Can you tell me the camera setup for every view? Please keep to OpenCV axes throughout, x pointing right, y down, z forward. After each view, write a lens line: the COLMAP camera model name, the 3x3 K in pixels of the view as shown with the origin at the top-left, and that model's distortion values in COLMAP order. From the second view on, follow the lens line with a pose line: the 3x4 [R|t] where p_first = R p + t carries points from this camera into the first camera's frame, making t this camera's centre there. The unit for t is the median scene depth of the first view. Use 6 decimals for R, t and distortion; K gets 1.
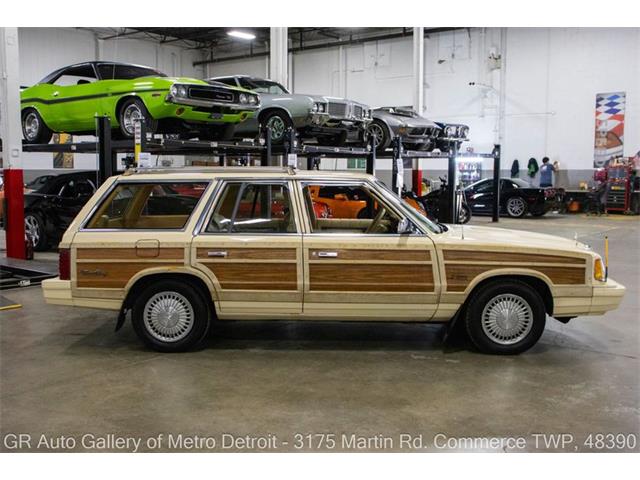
lens RADIAL K [[667.5, 0, 314.8], [0, 667.5, 237.3], [0, 0, 1]] dist [-0.039514, 0.017357]
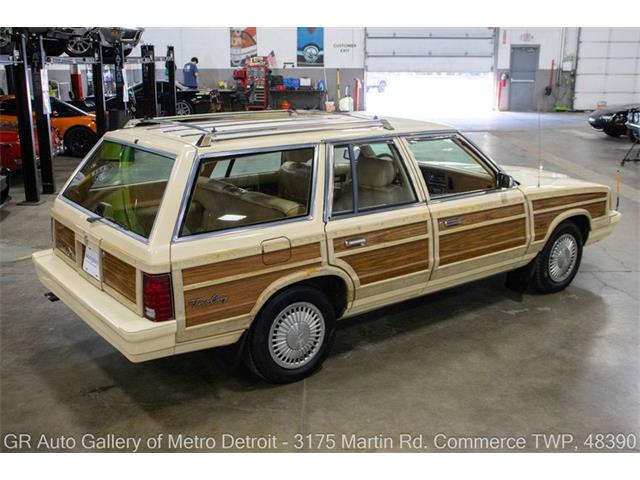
lens RADIAL K [[667.5, 0, 314.8], [0, 667.5, 237.3], [0, 0, 1]] dist [-0.039514, 0.017357]
pose [[0.789922, -0.159539, 0.592090, -0.634040], [0.062273, 0.981441, 0.181370, -0.122860], [-0.610037, -0.106397, 0.785197, 0.421860]]
